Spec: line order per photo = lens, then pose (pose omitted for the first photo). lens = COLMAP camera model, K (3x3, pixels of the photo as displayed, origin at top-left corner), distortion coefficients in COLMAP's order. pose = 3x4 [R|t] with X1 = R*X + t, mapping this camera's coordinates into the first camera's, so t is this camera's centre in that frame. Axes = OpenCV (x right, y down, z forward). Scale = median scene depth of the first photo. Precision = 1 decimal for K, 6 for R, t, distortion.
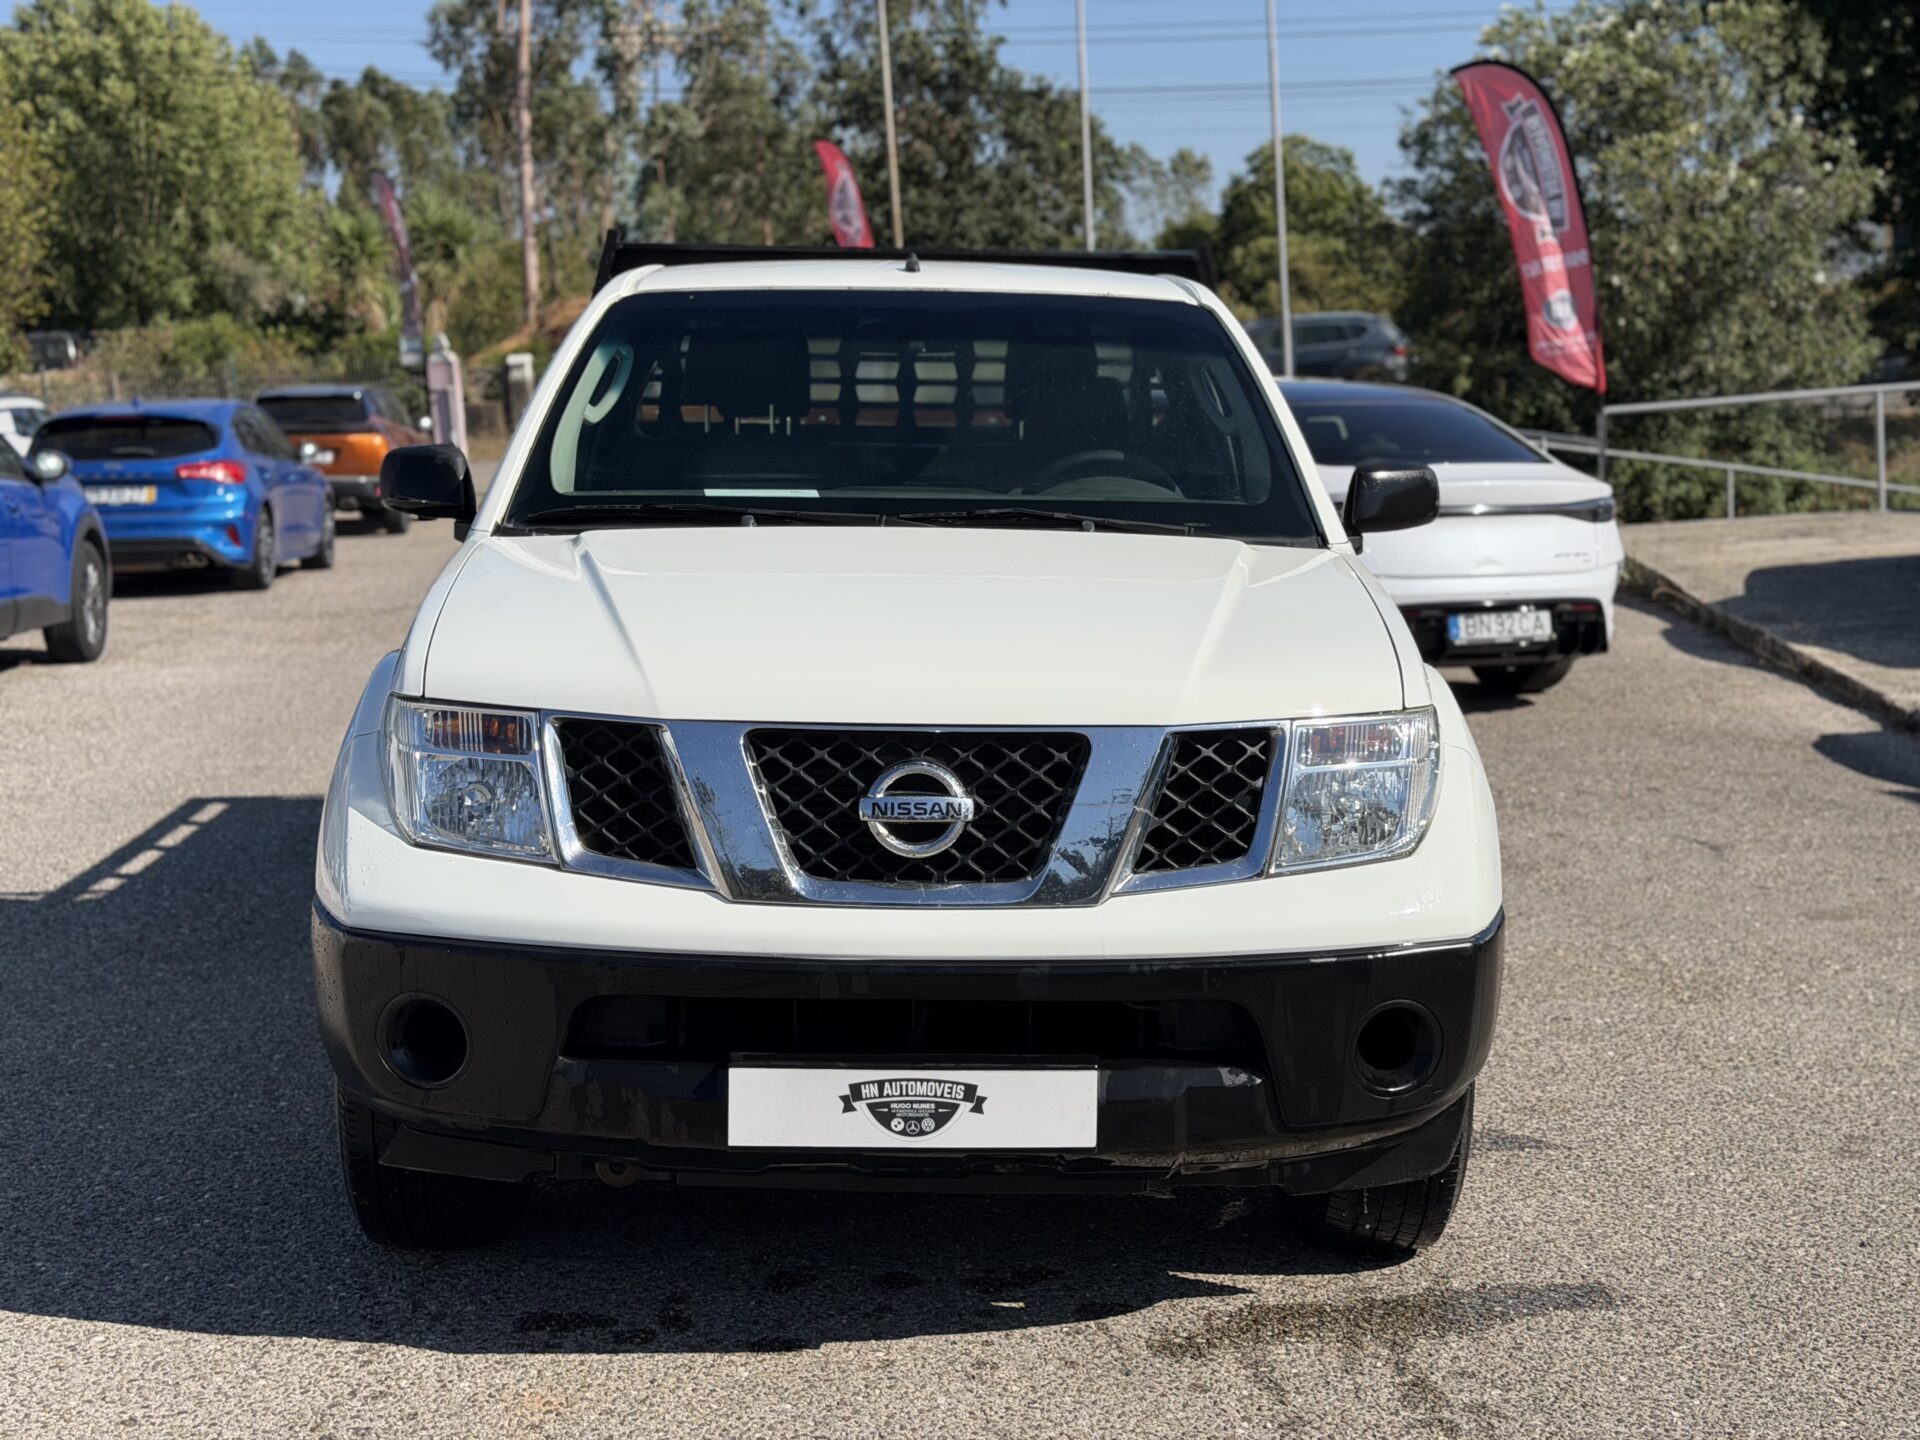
lens RADIAL K [[2771.1, 0, 960.0], [0, 2771.1, 720.0], [0, 0, 1]] dist [0.138674, -0.637712]
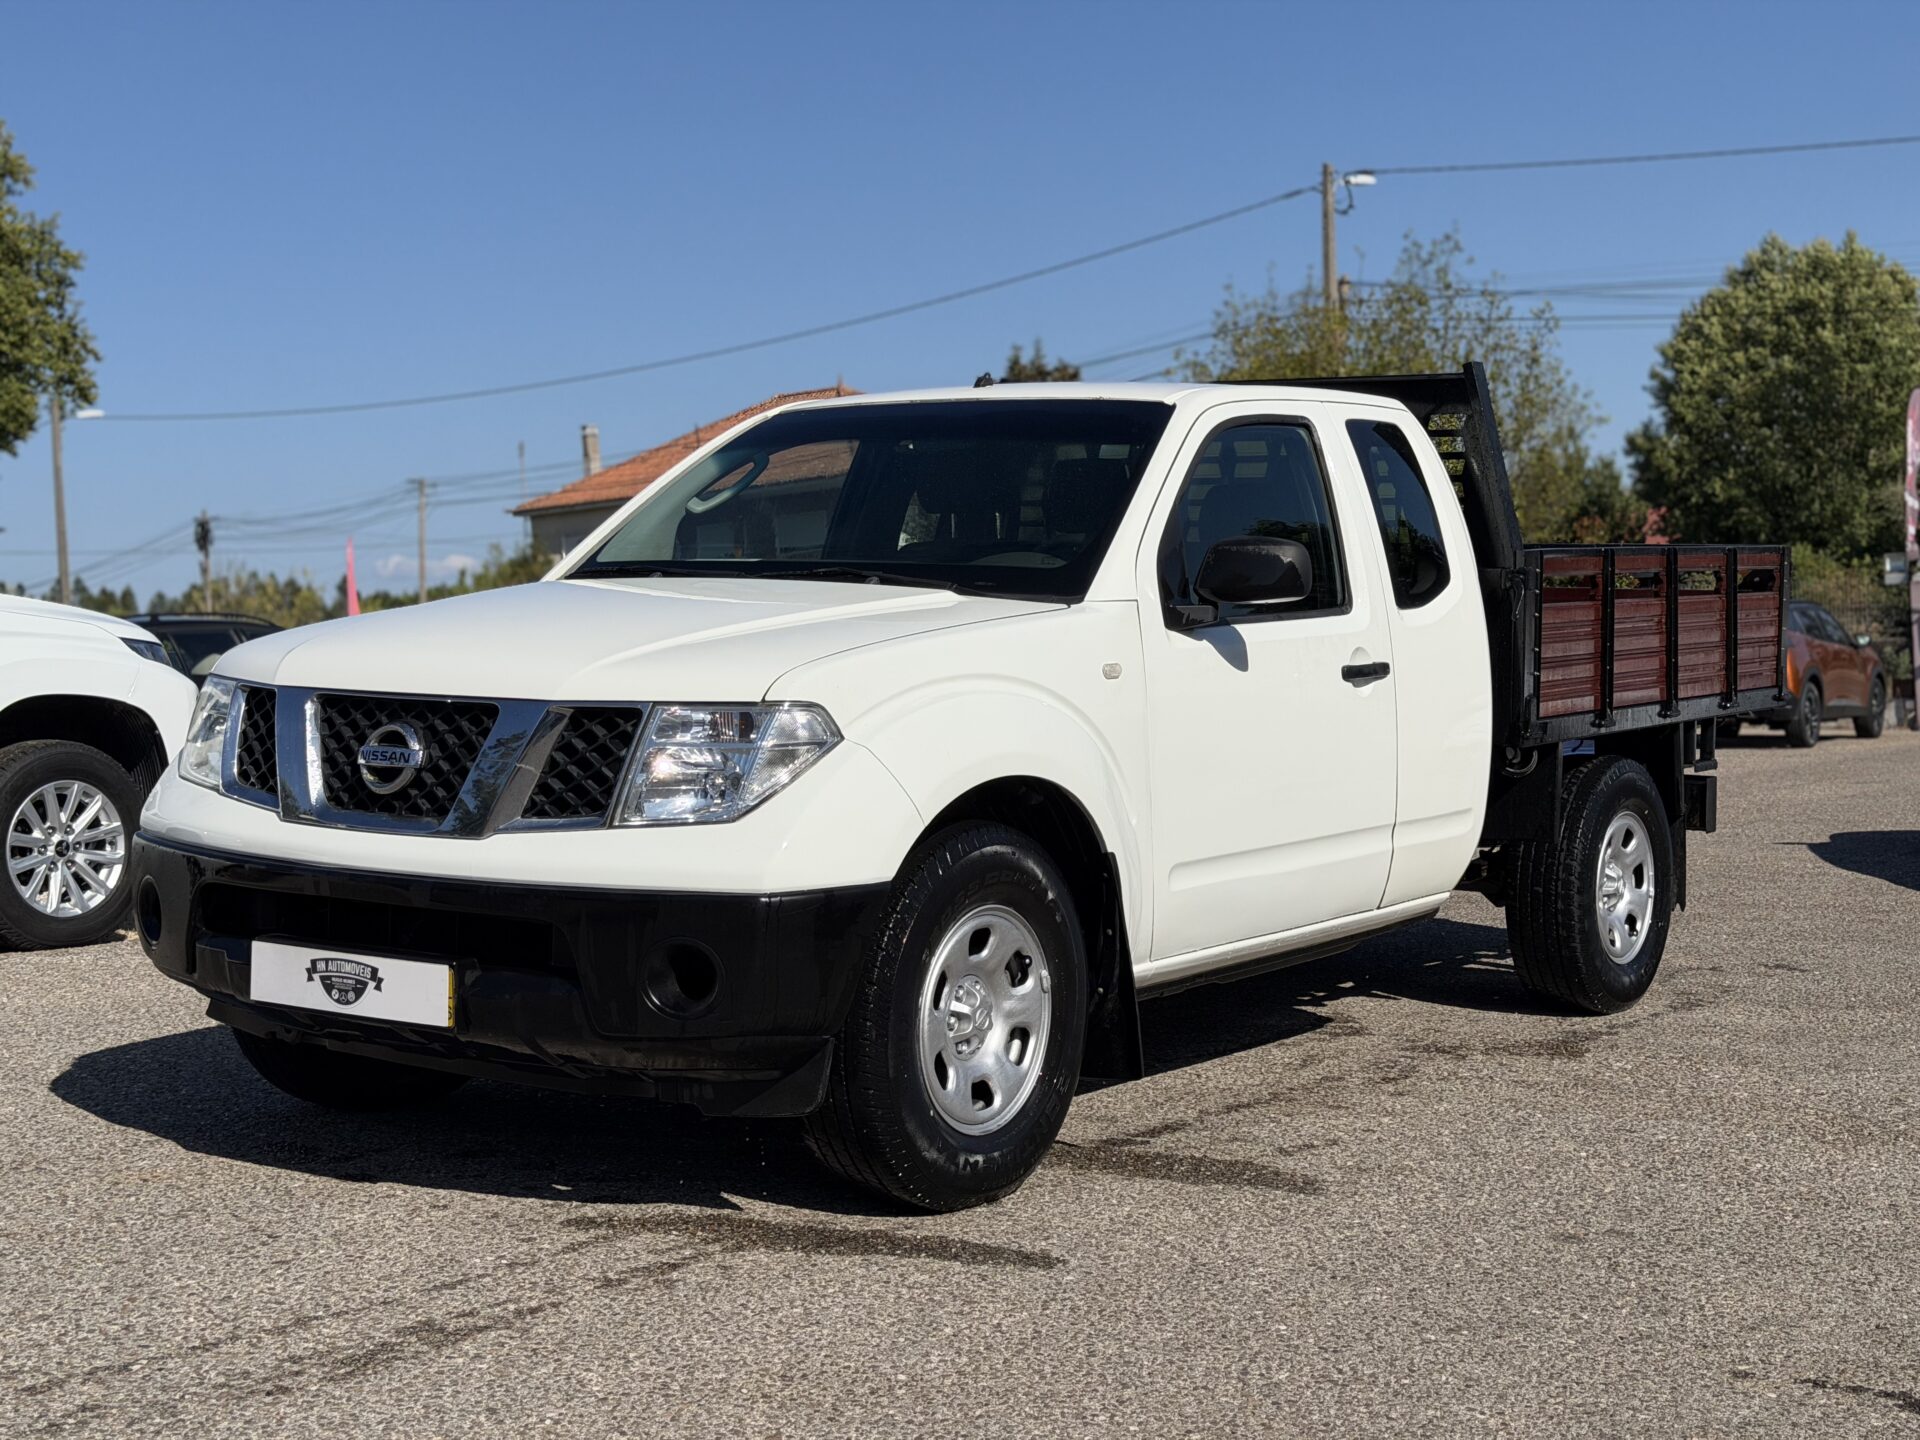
lens RADIAL K [[2771.1, 0, 960.0], [0, 2771.1, 720.0], [0, 0, 1]] dist [0.138674, -0.637712]
pose [[0.797139, 0.026196, -0.603227, 0.968976], [-0.080963, 0.994673, -0.063794, 0.075067], [0.598343, 0.099692, 0.795014, 0.118148]]
